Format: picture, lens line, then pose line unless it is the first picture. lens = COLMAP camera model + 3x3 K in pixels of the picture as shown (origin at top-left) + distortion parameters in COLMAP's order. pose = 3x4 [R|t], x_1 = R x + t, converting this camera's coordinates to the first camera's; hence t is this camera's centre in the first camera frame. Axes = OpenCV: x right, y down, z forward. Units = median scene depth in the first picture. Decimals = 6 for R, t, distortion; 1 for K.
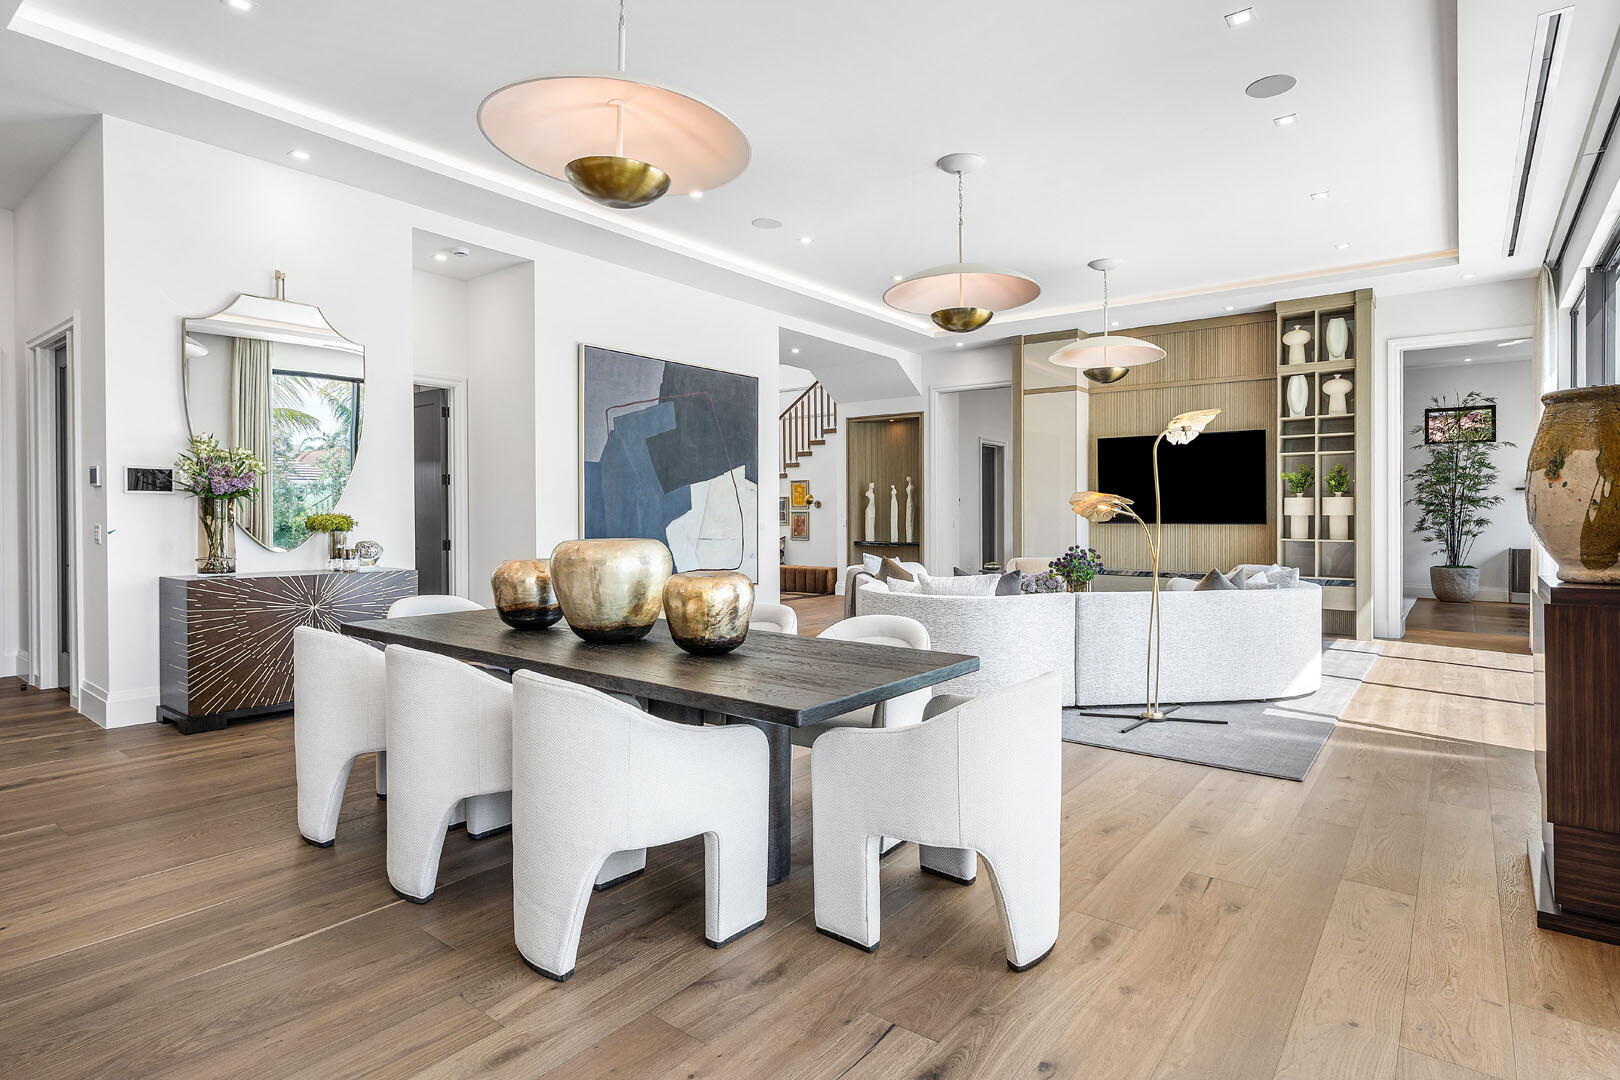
lens RADIAL K [[848.0, 0, 820.6], [0, 848.0, 535.7], [0, 0, 1]] dist [-0.011001, 0.004147]
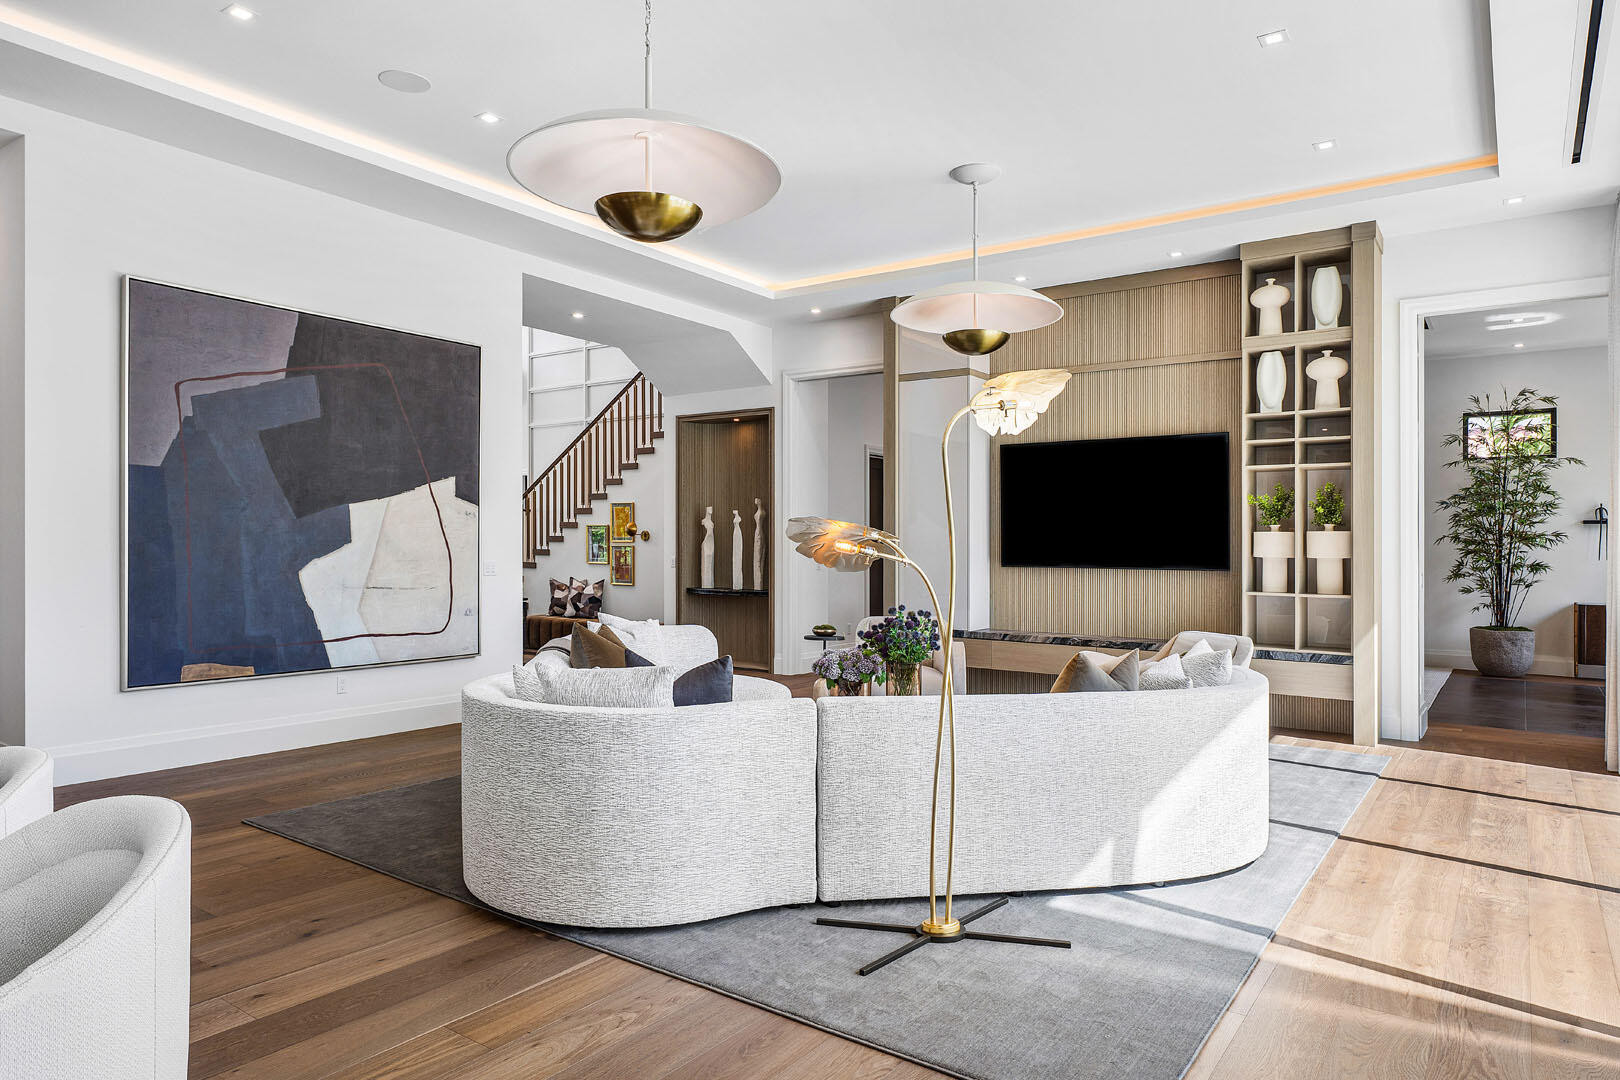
lens RADIAL K [[1012.3, 0, 814.9], [0, 1012.3, 560.9], [0, 0, 1]] dist [-0.006889, 0.003304]
pose [[0.999193, 0.006747, 0.039599, 0.162977], [-0.006248, 0.999900, -0.012714, -0.008814], [-0.039681, 0.012457, 0.999135, 0.199793]]
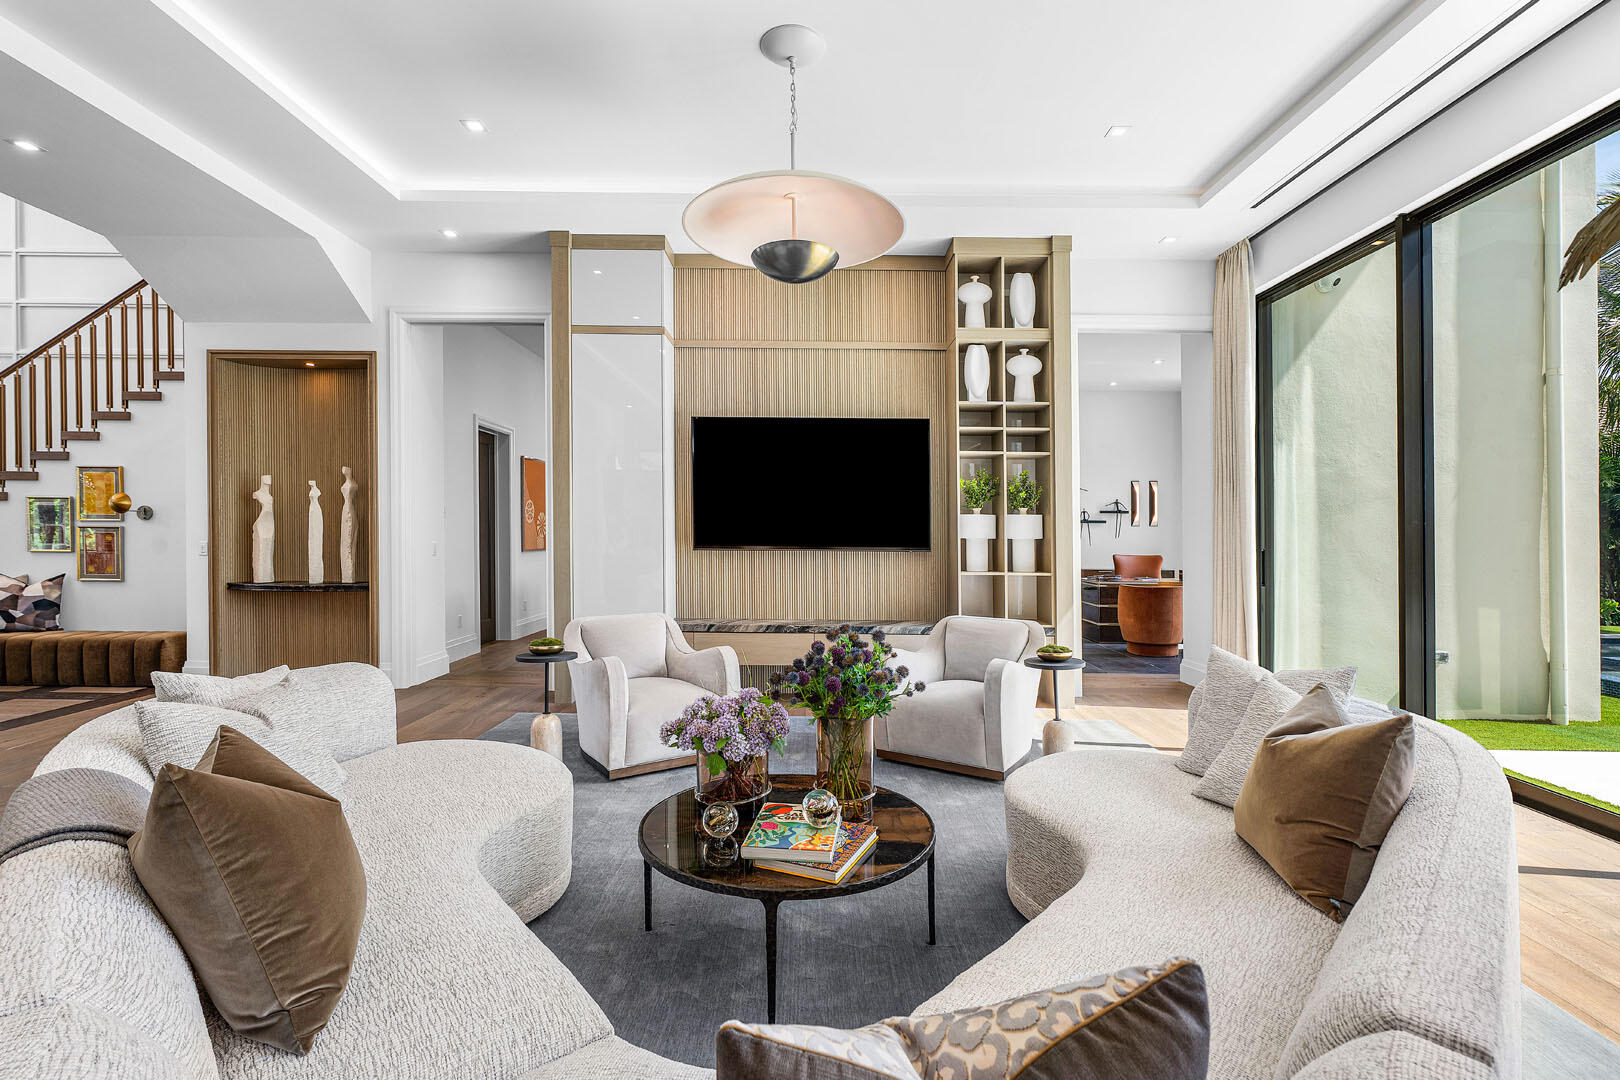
lens RADIAL K [[746.2, 0, 818.9], [0, 746.2, 538.6], [0, 0, 1]] dist [-0.003945, 0.002245]
pose [[0.788526, -0.001522, 0.614999, 0.064363], [0.009604, 0.999905, -0.009839, -0.019126], [-0.614926, 0.013664, 0.788466, 0.571628]]
